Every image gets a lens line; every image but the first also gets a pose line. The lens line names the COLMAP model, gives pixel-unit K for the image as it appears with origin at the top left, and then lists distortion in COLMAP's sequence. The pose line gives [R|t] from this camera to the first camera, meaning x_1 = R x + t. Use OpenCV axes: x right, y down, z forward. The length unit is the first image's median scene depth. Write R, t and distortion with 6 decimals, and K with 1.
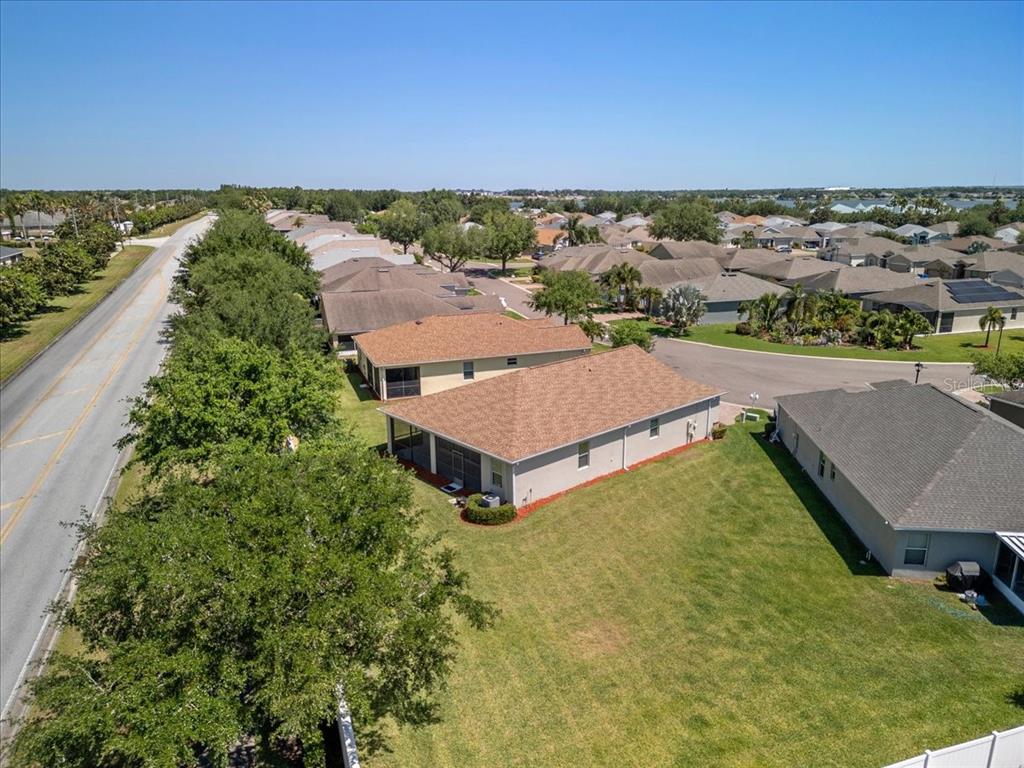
lens RADIAL K [[698.0, 0, 512.0], [0, 698.0, 384.0], [0, 0, 1]] dist [-0.003323, -0.002879]
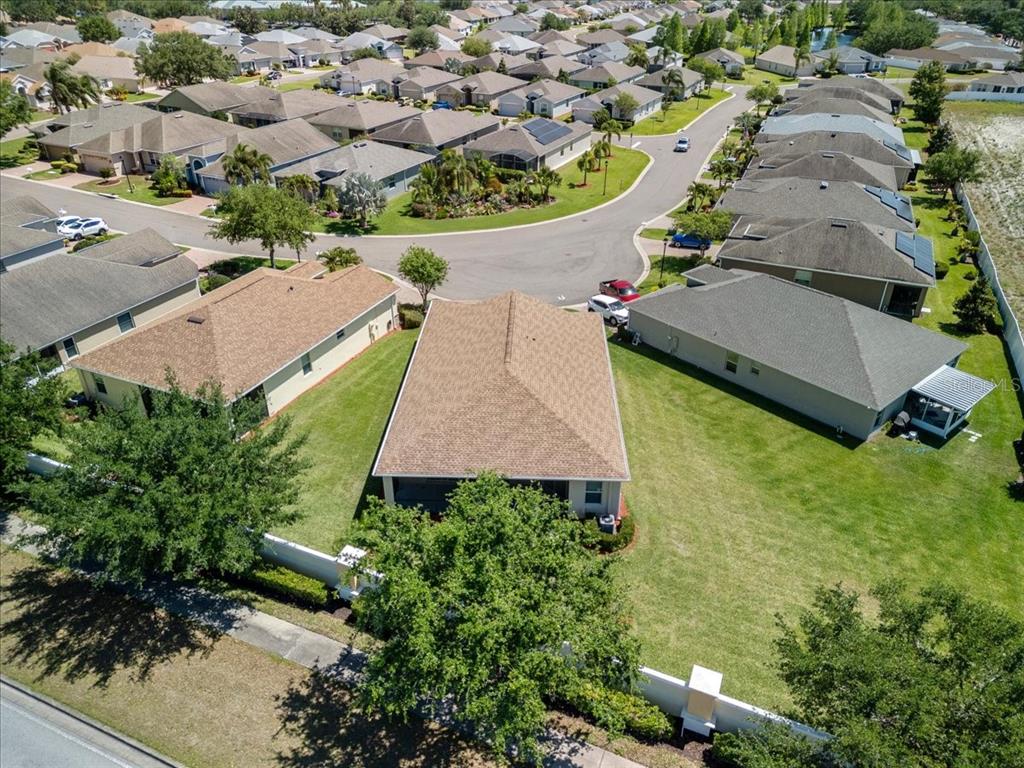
lens RADIAL K [[680.2, 0, 512.0], [0, 680.2, 384.0], [0, 0, 1]] dist [0.007525, 0.001784]
pose [[0.690959, -0.366746, 0.622955, -0.601127], [0.181491, 0.922159, 0.341590, -0.338082], [-0.699741, -0.122964, 0.703735, 0.411288]]
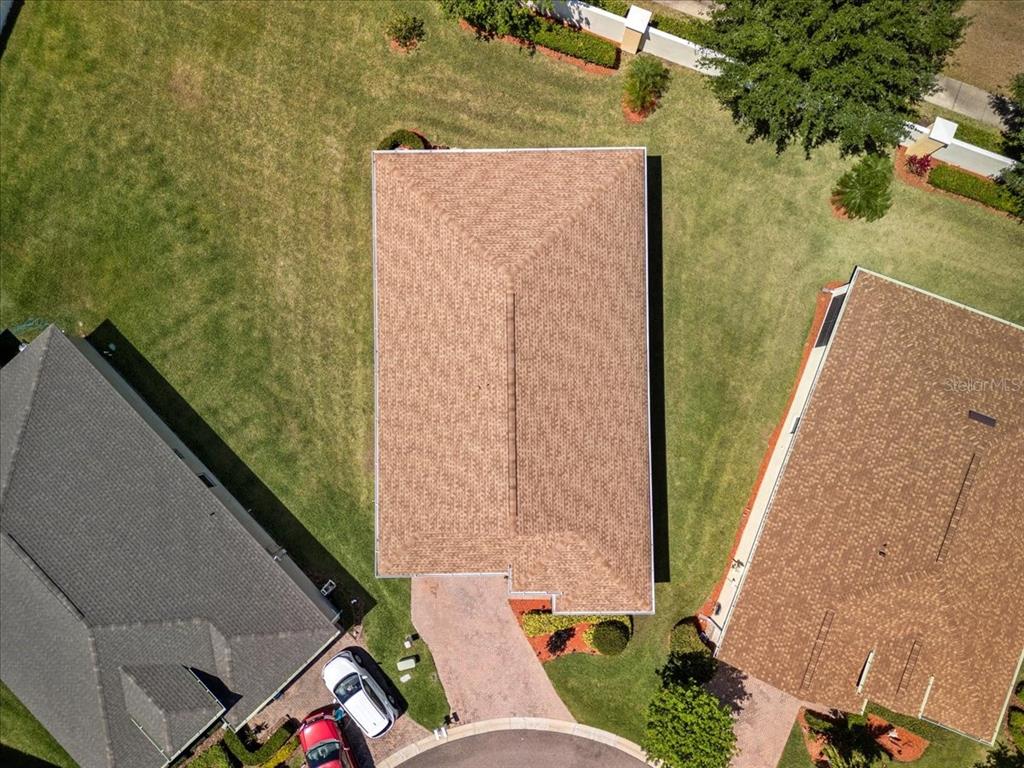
lens RADIAL K [[698.0, 0, 512.0], [0, 698.0, 384.0], [0, 0, 1]] dist [-0.003323, -0.002879]
pose [[-0.652905, 0.757067, -0.023754, 0.121677], [-0.195813, -0.138412, 0.970824, -0.798030], [0.731691, 0.638507, 0.238613, 1.002651]]
